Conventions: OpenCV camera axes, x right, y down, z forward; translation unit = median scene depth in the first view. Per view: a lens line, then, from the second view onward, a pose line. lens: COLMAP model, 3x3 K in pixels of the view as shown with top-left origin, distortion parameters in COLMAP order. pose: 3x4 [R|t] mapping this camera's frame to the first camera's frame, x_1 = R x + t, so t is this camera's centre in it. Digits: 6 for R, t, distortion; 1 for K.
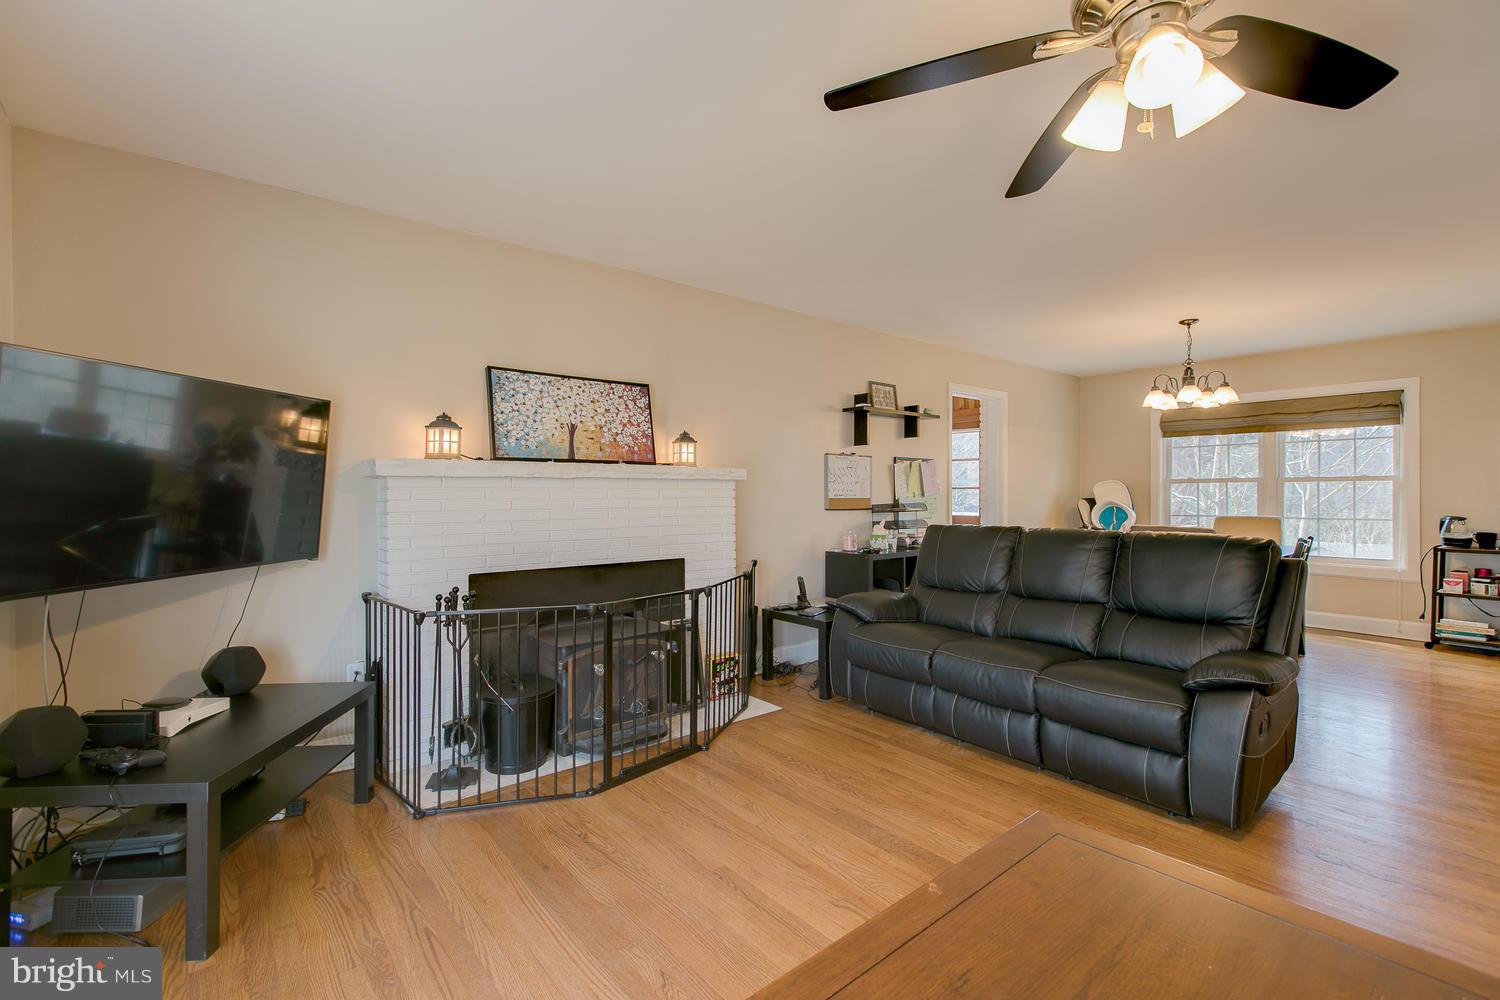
lens RADIAL K [[658.1, 0, 745.7], [0, 658.1, 491.5], [0, 0, 1]] dist [0.001927, -0.000782]
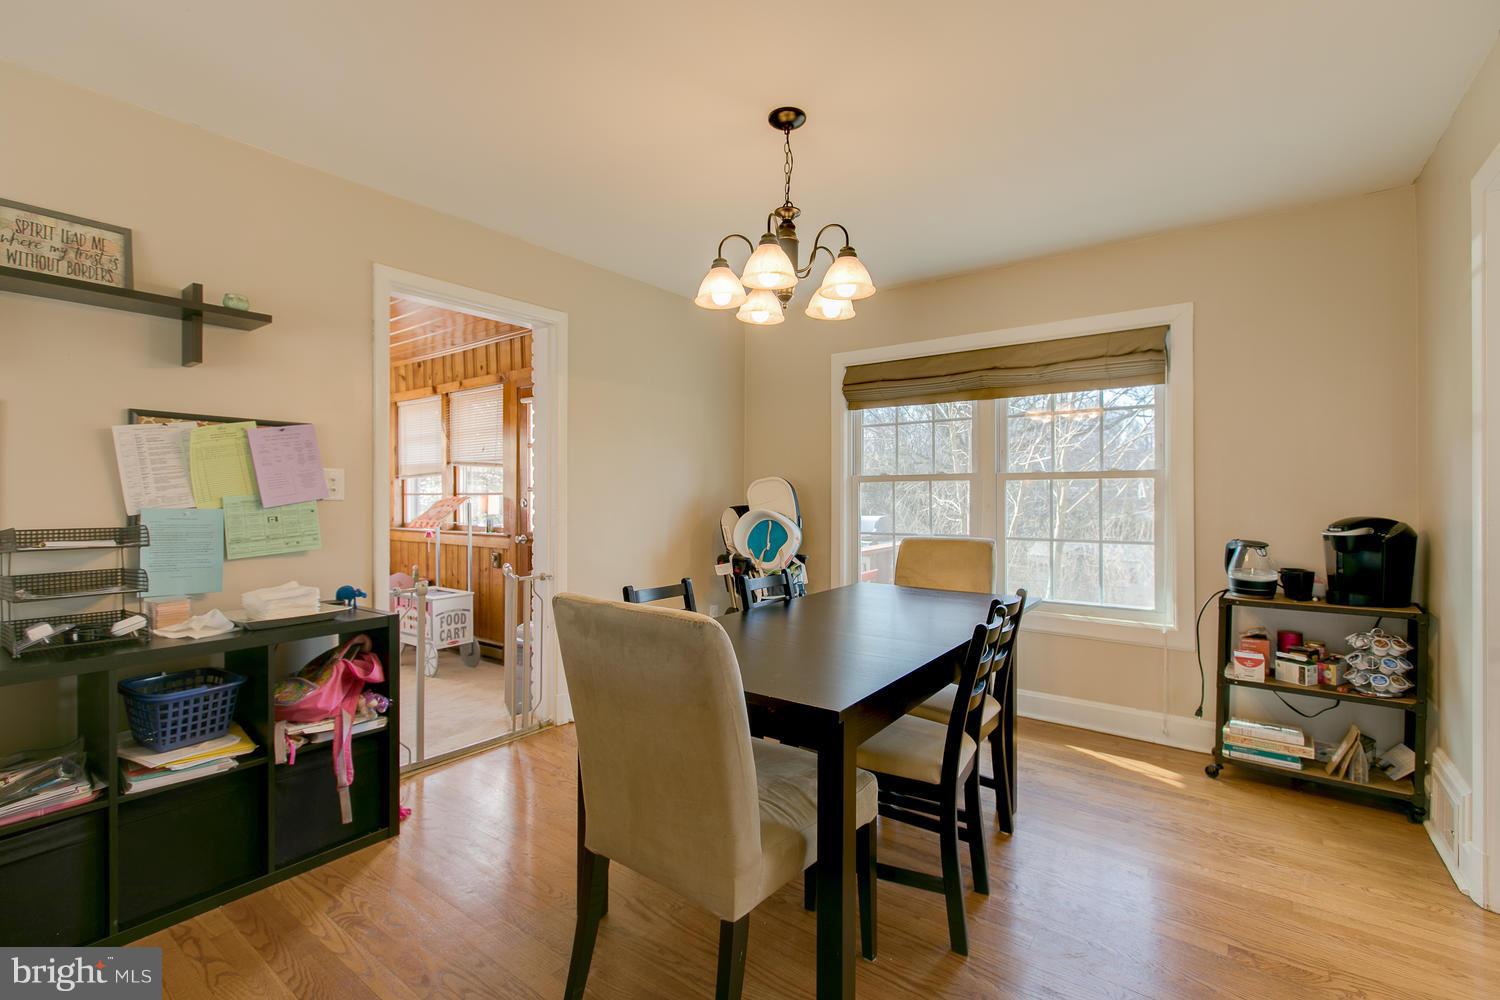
lens RADIAL K [[658.1, 0, 745.7], [0, 658.1, 491.5], [0, 0, 1]] dist [0.001927, -0.000782]
pose [[0.970827, 0.001261, 0.239779, 0.529790], [-0.000125, 0.999989, -0.004753, -0.001187], [-0.239782, 0.004584, 0.970816, 0.563004]]
